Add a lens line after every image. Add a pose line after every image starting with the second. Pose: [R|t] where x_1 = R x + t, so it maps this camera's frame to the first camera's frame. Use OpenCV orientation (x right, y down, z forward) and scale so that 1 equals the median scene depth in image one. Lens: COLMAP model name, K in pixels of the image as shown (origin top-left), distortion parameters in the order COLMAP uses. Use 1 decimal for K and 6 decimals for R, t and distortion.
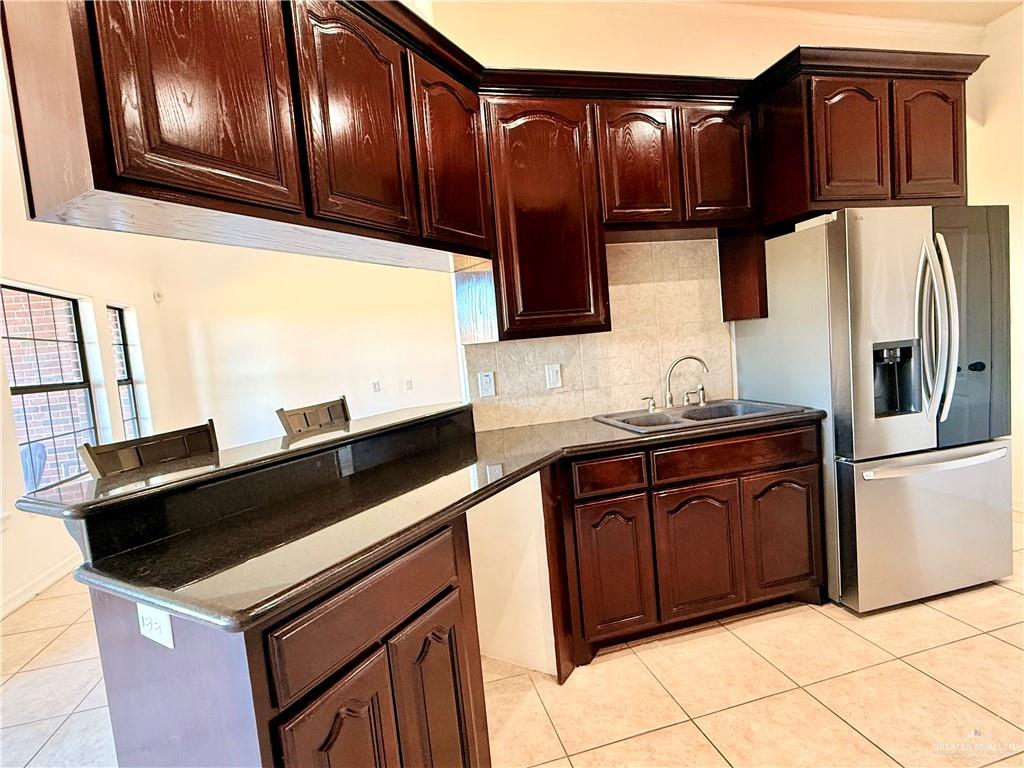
lens RADIAL K [[510.7, 0, 500.1], [0, 510.7, 385.3], [0, 0, 1]] dist [0.000002, -0.000560]
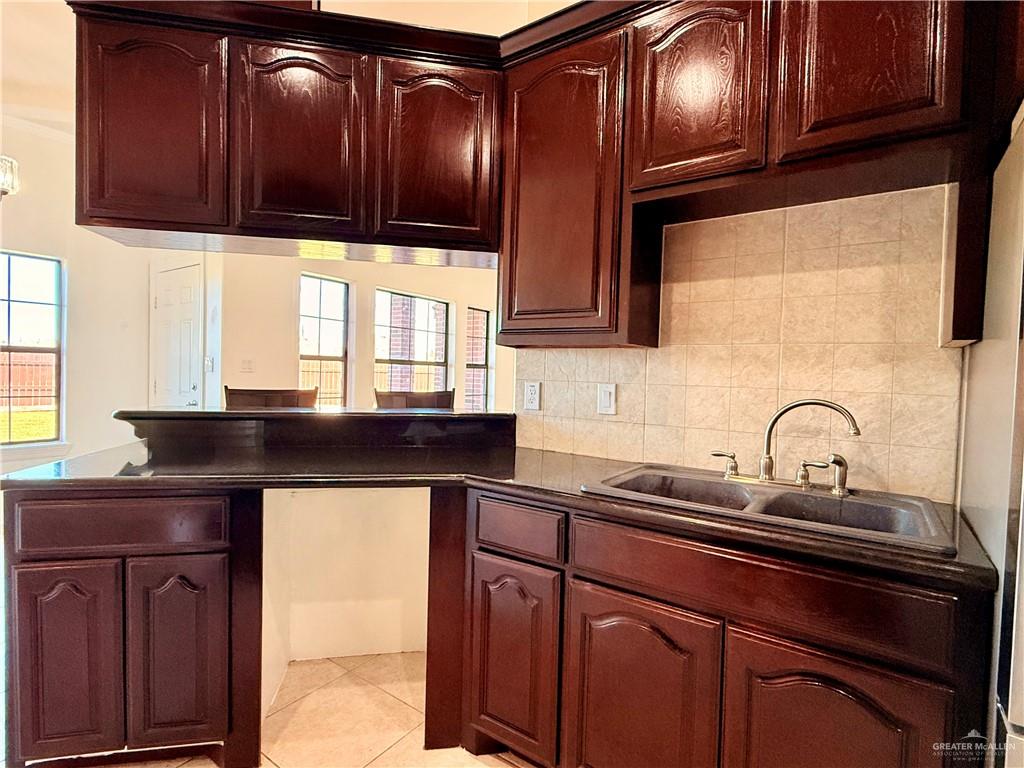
lens RADIAL K [[511.1, 0, 512.0], [0, 511.1, 384.0], [0, 0, 1]] dist [0.002646, 0.000364]
pose [[0.649996, 0.126542, -0.749328, 0.576943], [-0.141697, 0.988928, 0.044091, -0.053000], [0.746610, 0.077518, 0.660730, 0.371174]]
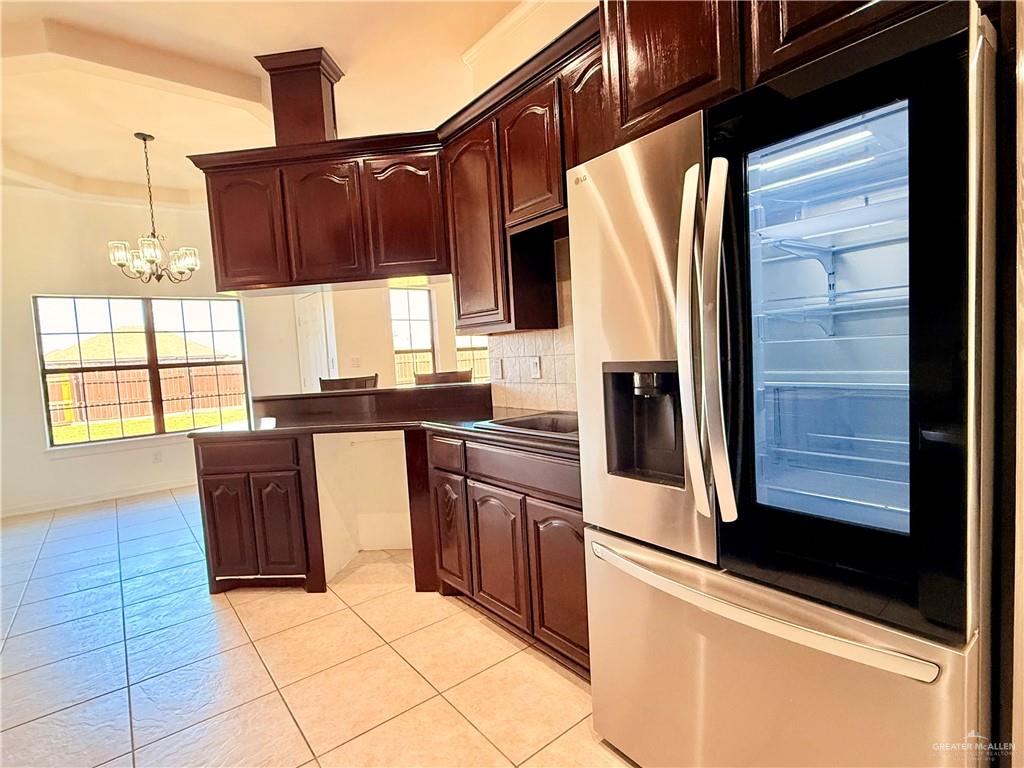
lens RADIAL K [[511.1, 0, 512.0], [0, 511.1, 384.0], [0, 0, 1]] dist [0.002646, 0.000364]
pose [[0.417635, 0.120529, -0.900585, 1.040330], [-0.046943, 0.992701, 0.111089, -0.099025], [0.907401, -0.004118, 0.420245, 0.489260]]
